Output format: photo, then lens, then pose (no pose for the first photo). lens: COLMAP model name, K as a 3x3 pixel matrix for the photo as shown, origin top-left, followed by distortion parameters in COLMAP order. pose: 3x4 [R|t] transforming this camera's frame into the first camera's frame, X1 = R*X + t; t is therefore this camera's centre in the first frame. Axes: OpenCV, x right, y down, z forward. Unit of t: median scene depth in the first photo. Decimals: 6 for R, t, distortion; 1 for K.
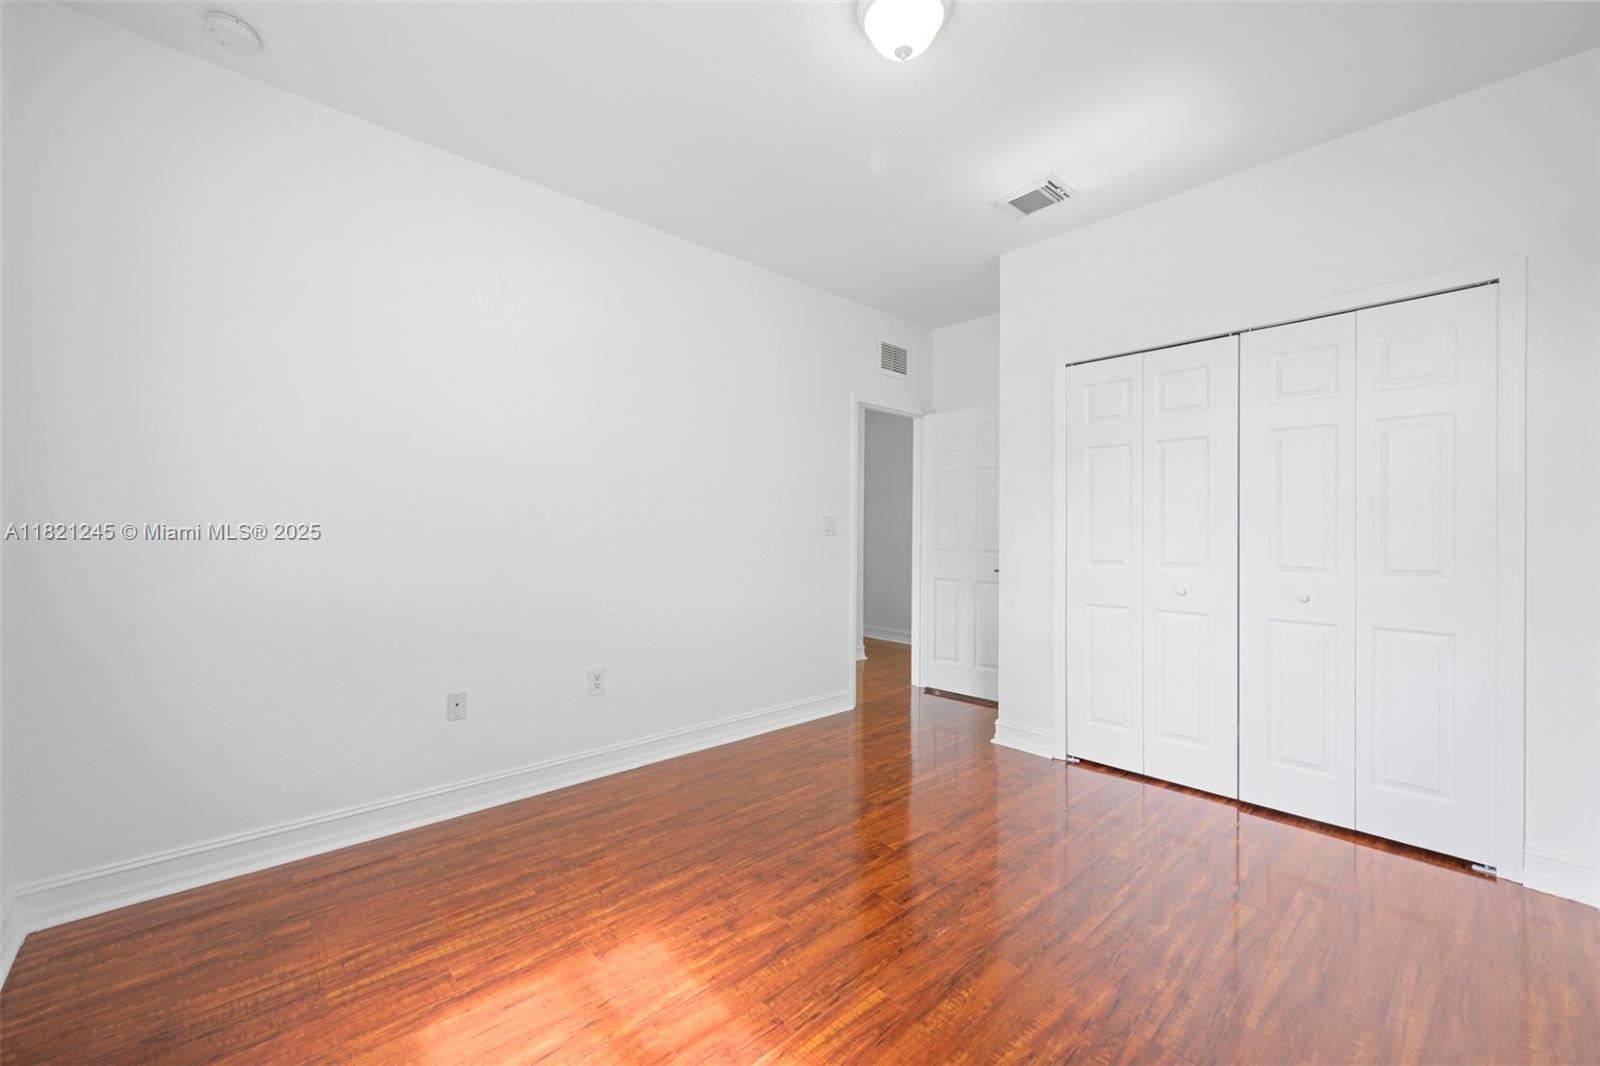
lens RADIAL K [[637.6, 0, 794.3], [0, 637.6, 528.1], [0, 0, 1]] dist [0.002268, 0.000188]
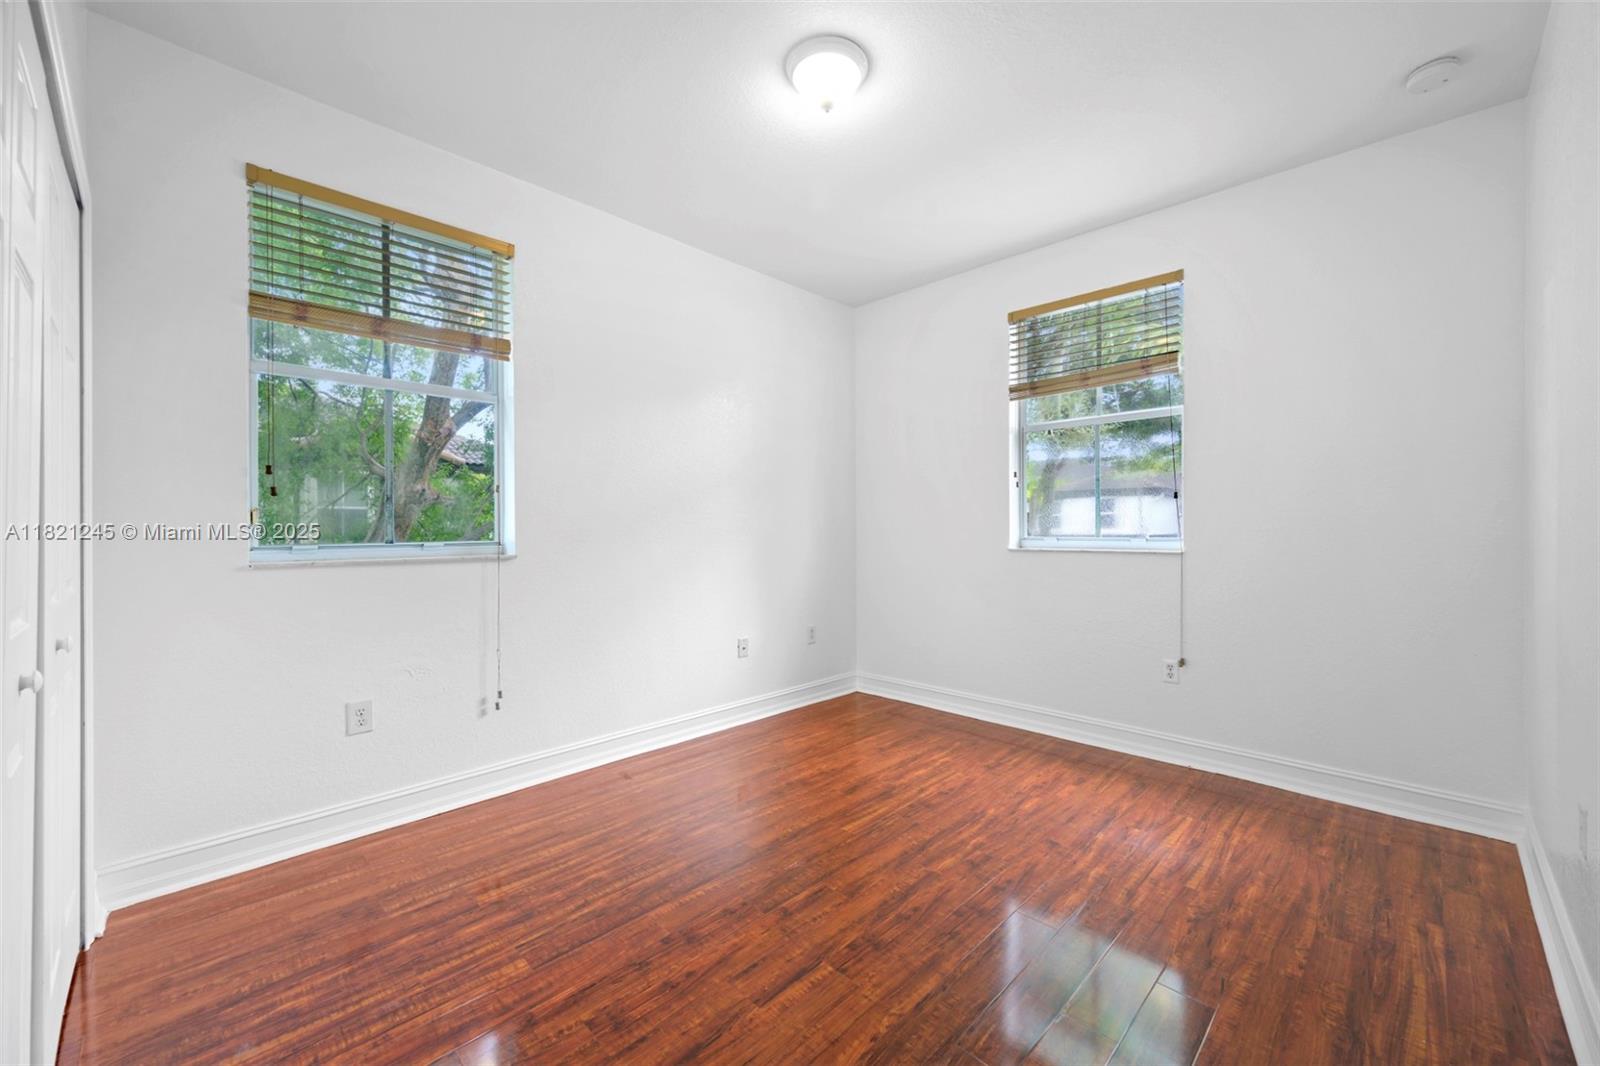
lens RADIAL K [[637.6, 0, 798.6], [0, 637.6, 525.6], [0, 0, 1]] dist [0.002268, 0.000188]
pose [[-0.998357, -0.000539, -0.057299, 0.268813], [0.000007, 0.999955, -0.009520, 0.016161], [0.057301, -0.009505, -0.998312, 2.031287]]
